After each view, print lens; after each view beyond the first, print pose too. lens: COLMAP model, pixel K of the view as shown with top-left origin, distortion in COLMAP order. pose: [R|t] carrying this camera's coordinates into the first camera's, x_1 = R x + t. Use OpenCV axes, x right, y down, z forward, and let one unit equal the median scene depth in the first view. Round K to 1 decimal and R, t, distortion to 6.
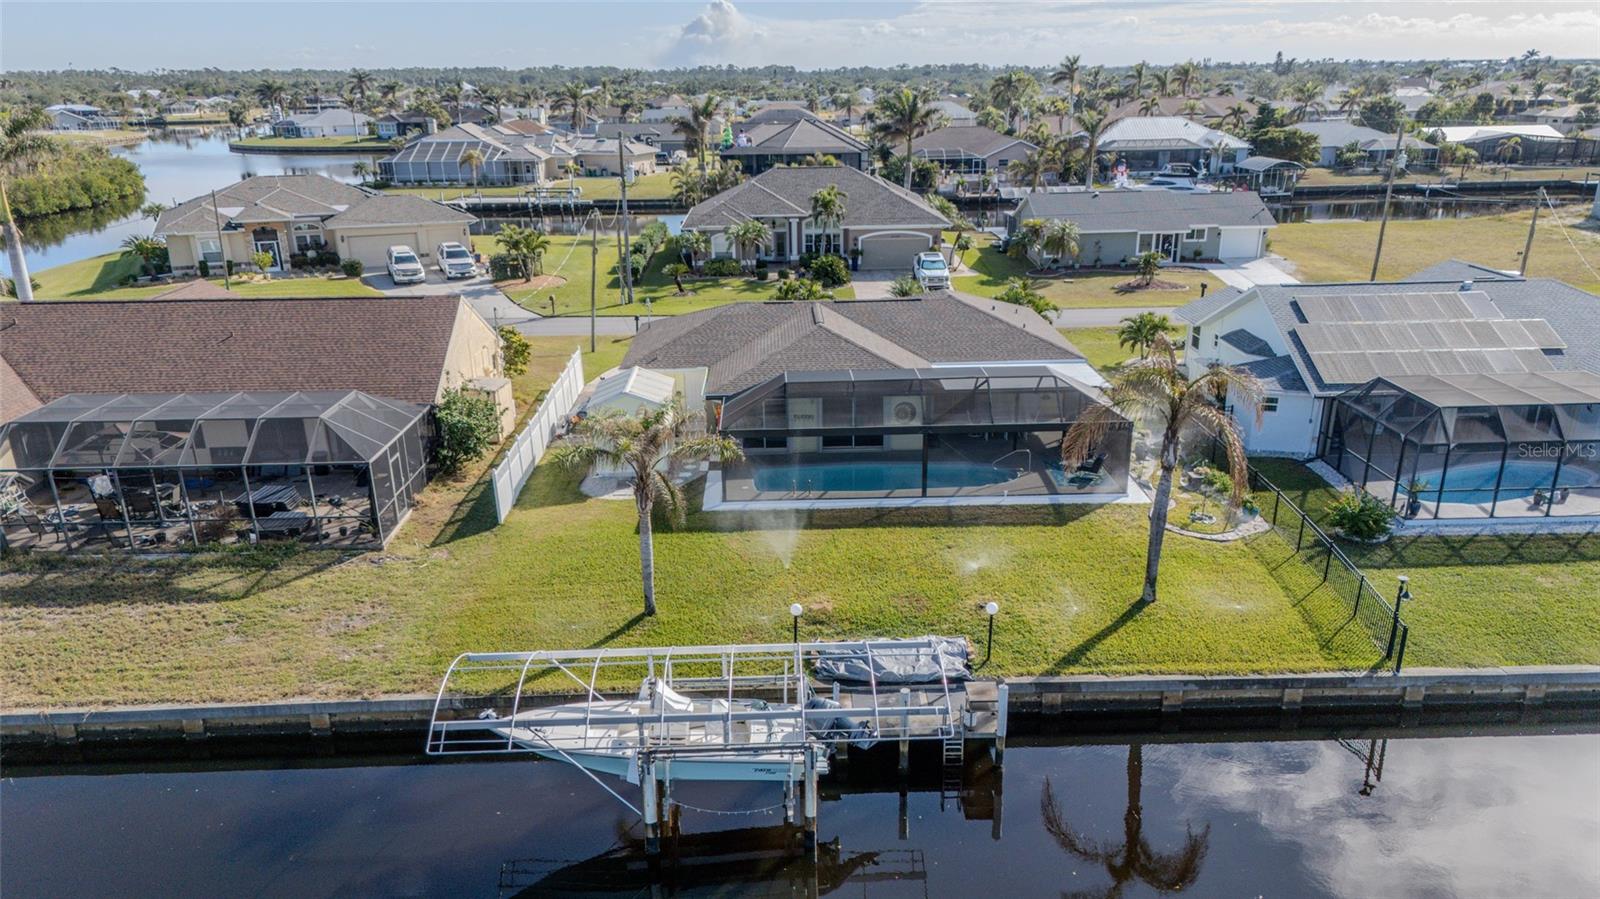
lens RADIAL K [[1237.9, 0, 816.1], [0, 1237.9, 504.7], [0, 0, 1]] dist [0.083466, -0.086872]
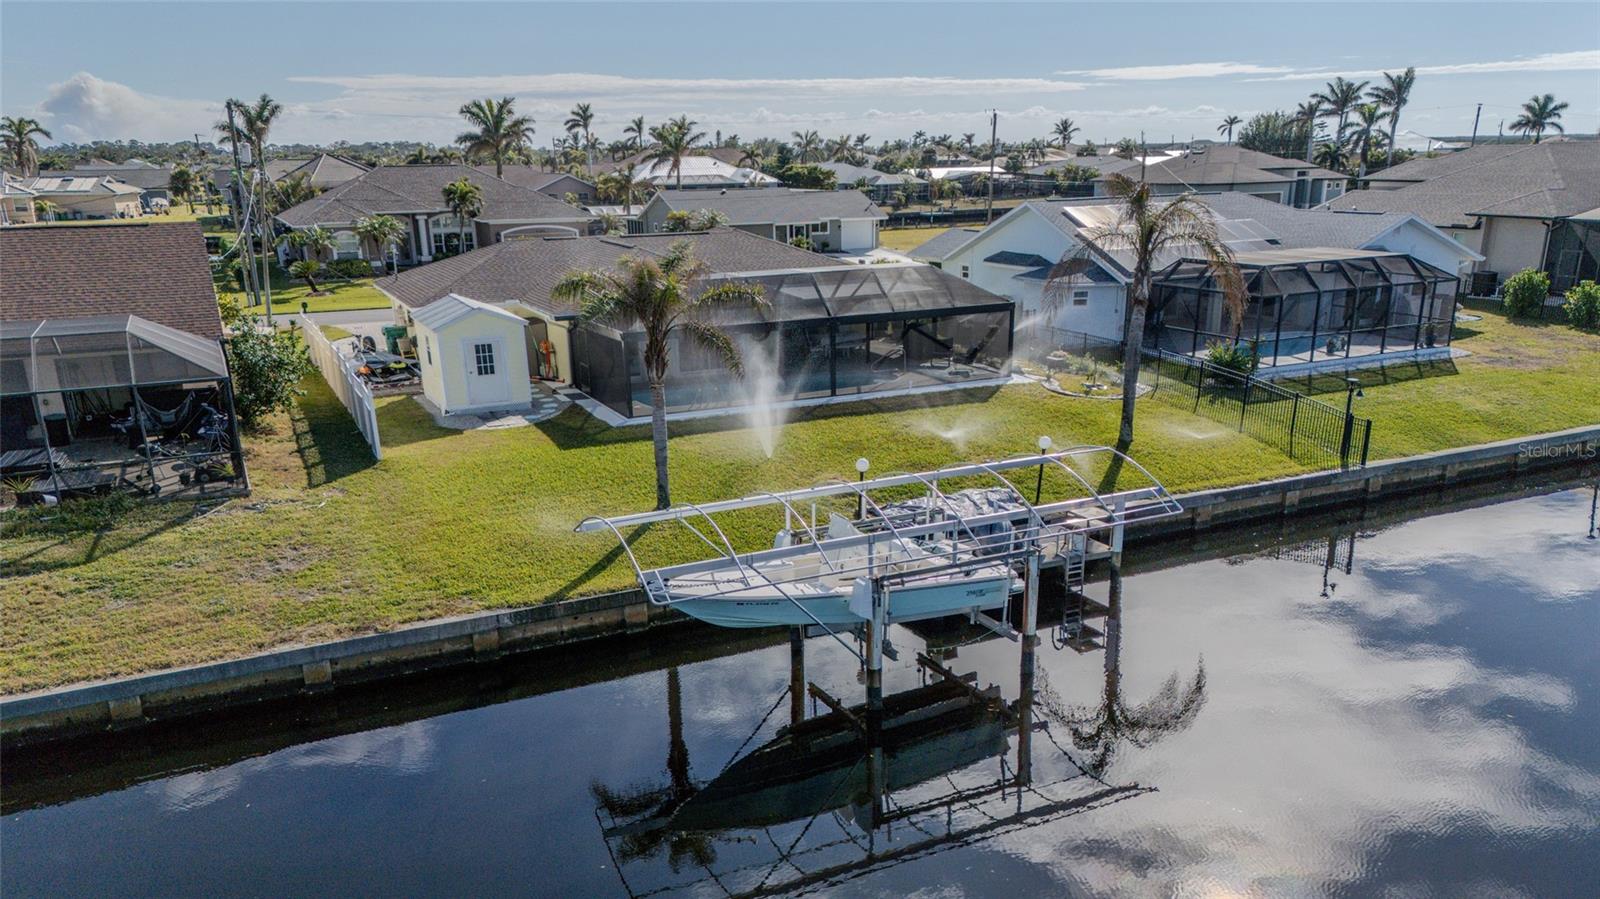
lens RADIAL K [[1237.9, 0, 816.1], [0, 1237.9, 504.7], [0, 0, 1]] dist [0.083466, -0.086872]
pose [[0.909901, -0.116331, 0.398179, -0.343168], [0.141247, 0.989400, -0.033710, 0.117828], [-0.390037, 0.086914, 0.916688, 0.169817]]
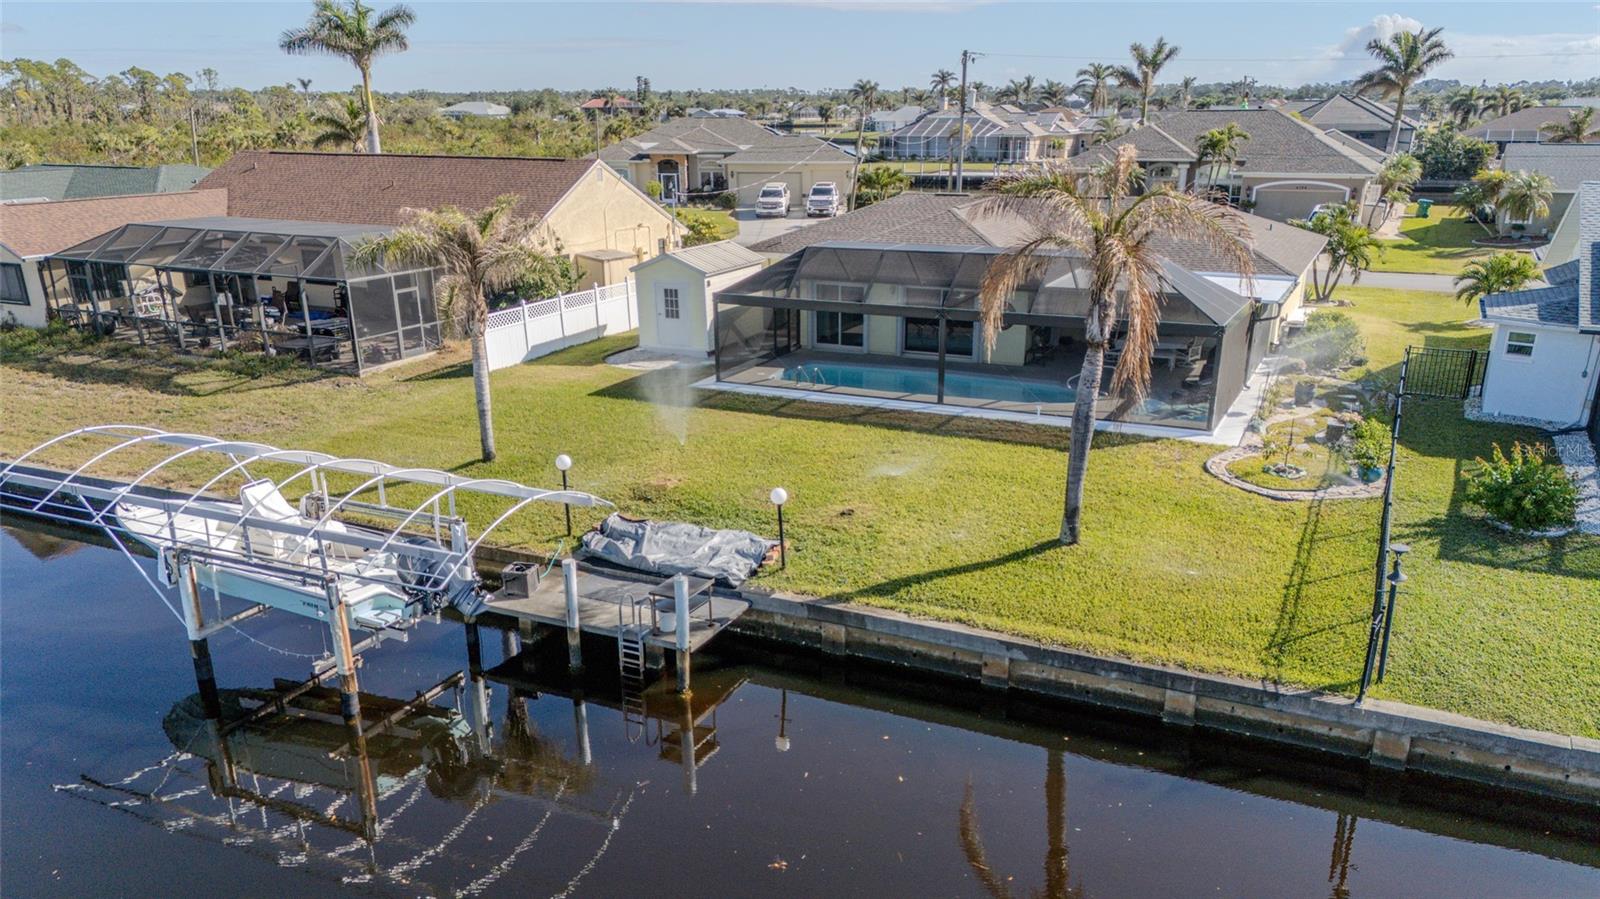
lens RADIAL K [[1237.9, 0, 816.1], [0, 1237.9, 504.7], [0, 0, 1]] dist [0.083466, -0.086872]
pose [[0.885126, 0.149762, -0.440595, 0.415314], [-0.157687, 0.987310, 0.018812, 0.060794], [0.437821, 0.052825, 0.897509, 0.298869]]
